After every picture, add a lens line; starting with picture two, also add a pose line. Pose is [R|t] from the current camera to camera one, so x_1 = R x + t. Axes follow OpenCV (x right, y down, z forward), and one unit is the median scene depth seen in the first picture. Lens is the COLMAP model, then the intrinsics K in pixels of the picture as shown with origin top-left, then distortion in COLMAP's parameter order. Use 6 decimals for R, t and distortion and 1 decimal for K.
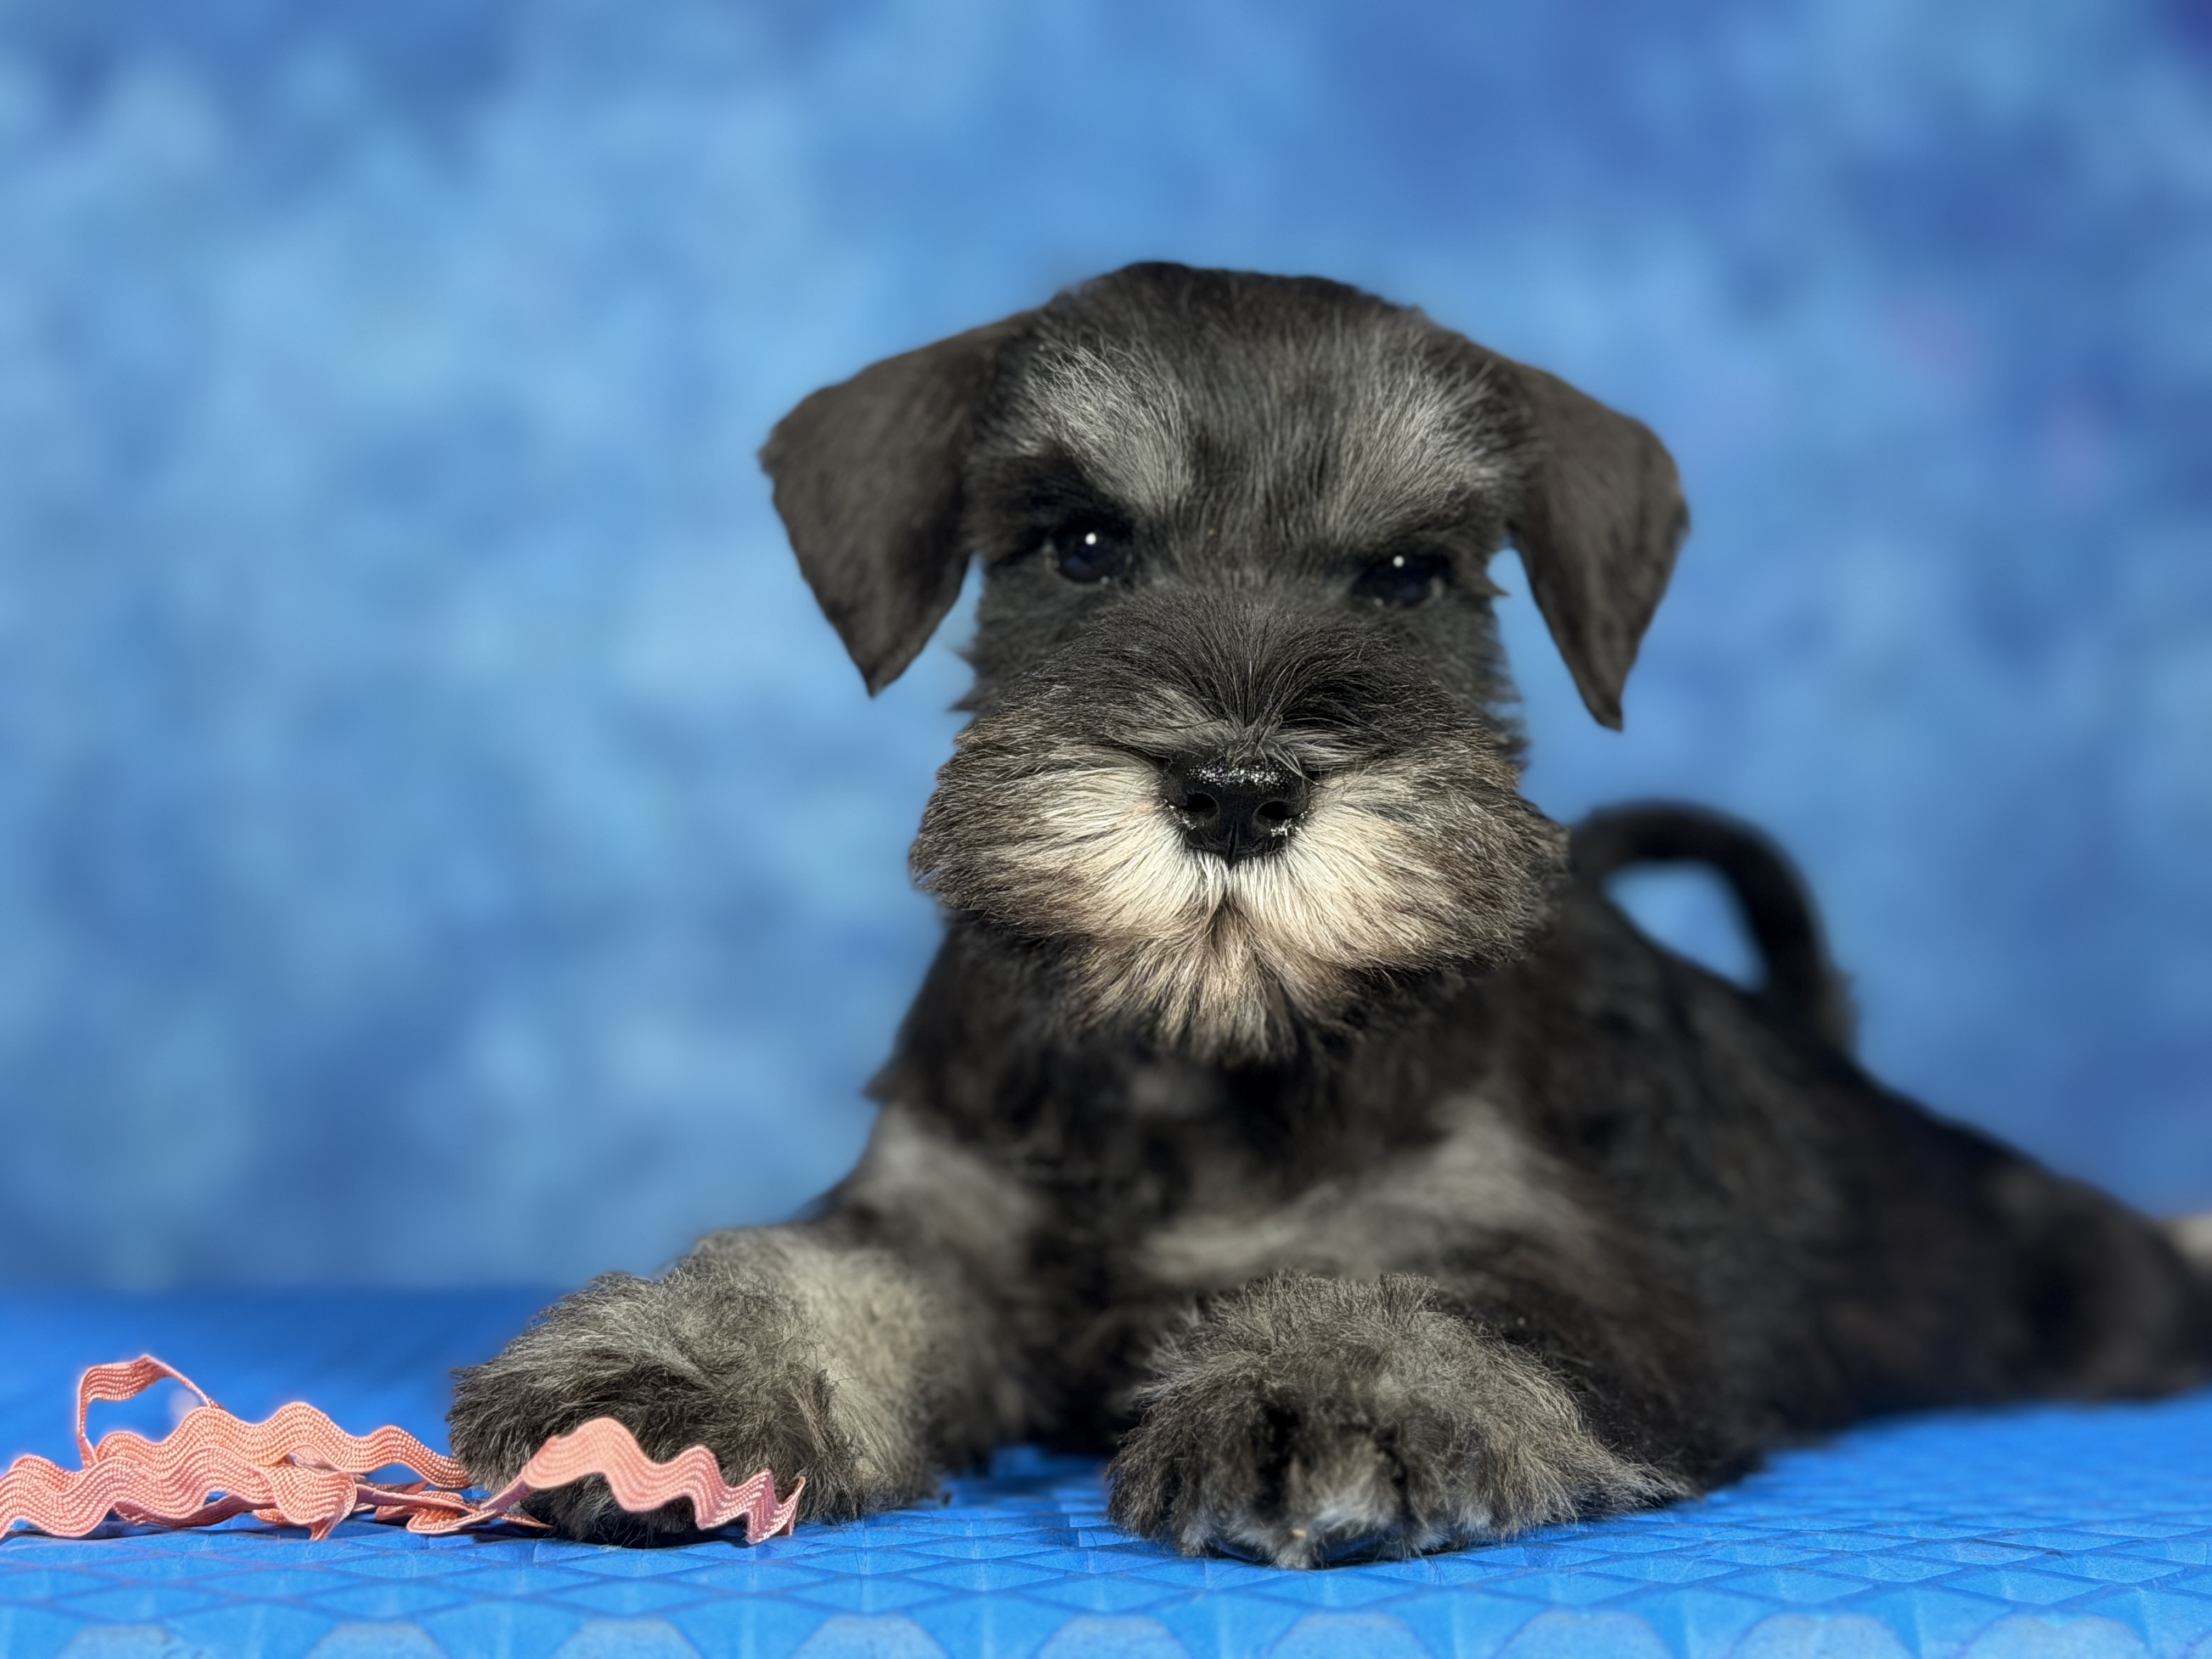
lens RADIAL K [[3791.8, 0, 1119.0], [0, 3791.8, 887.7], [0, 0, 1]] dist [0.141259, -0.103884]
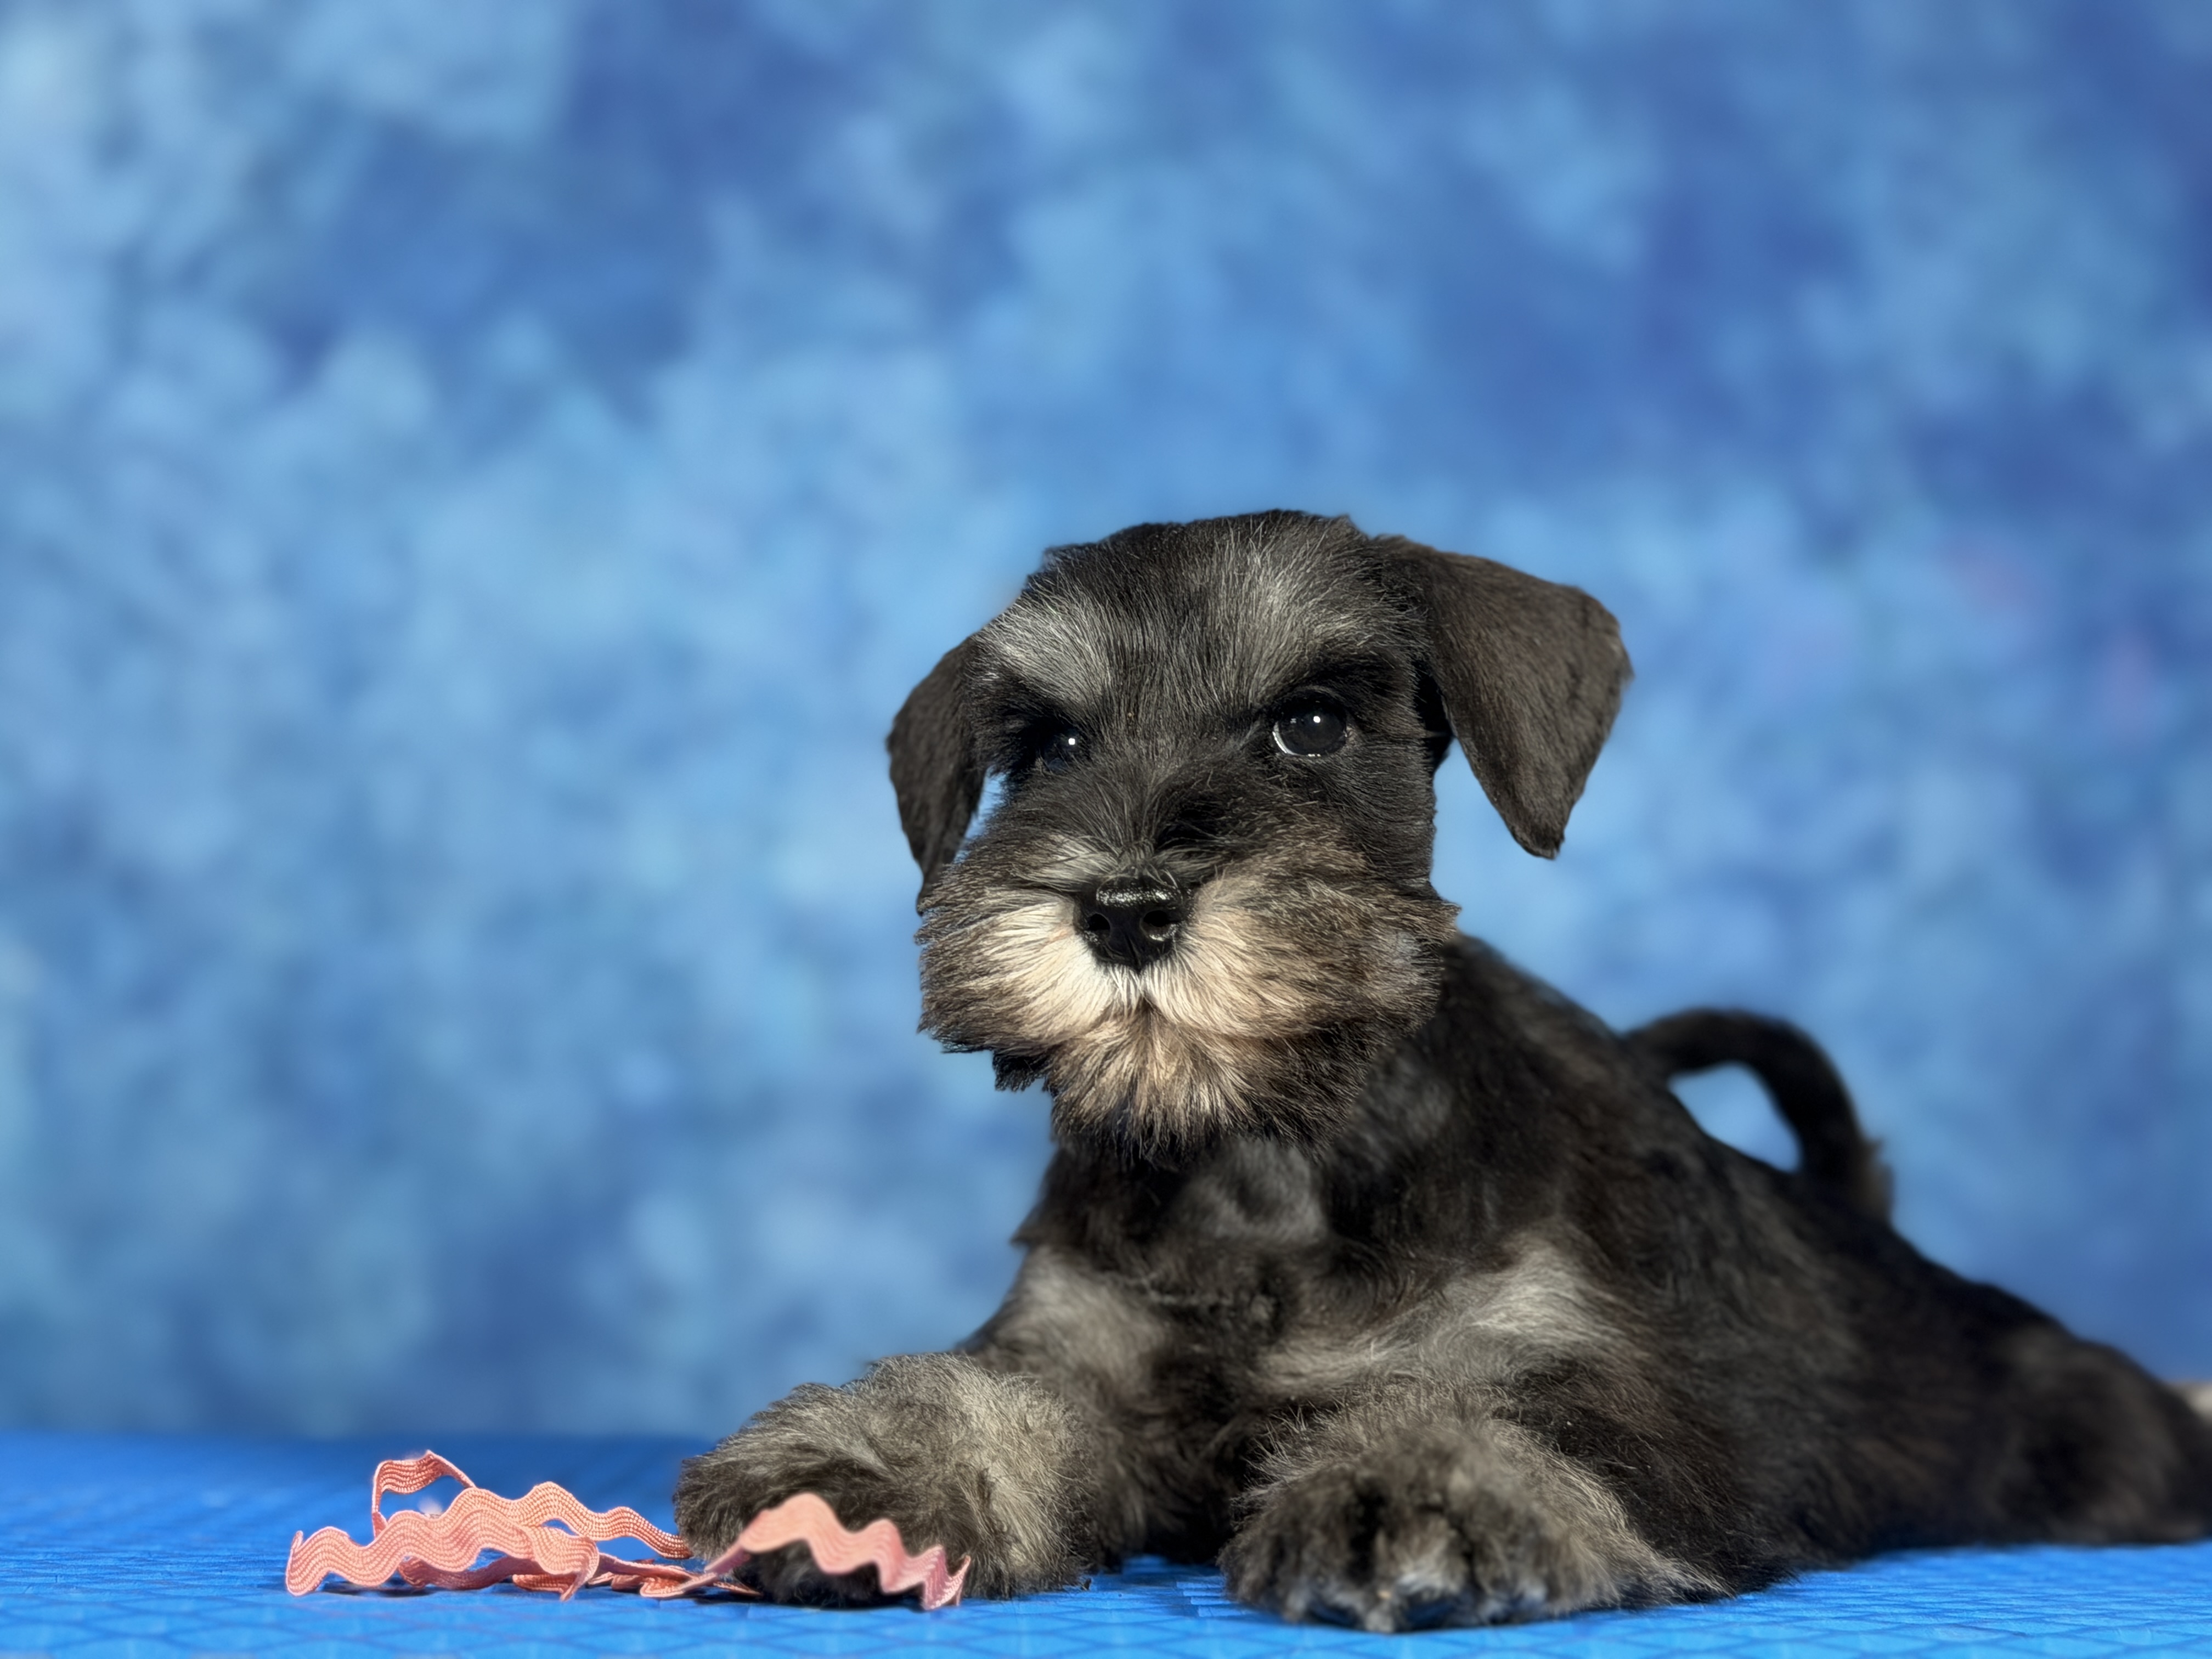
lens RADIAL K [[3956.0, 0, 1098.3], [0, 3956.0, 807.4], [0, 0, 1]] dist [0.156364, -0.250297]
pose [[0.999352, 0.006497, -0.035402, 0.000559], [-0.009127, 0.997168, -0.074656, 0.012085], [0.034816, 0.074931, 0.996581, -0.247907]]
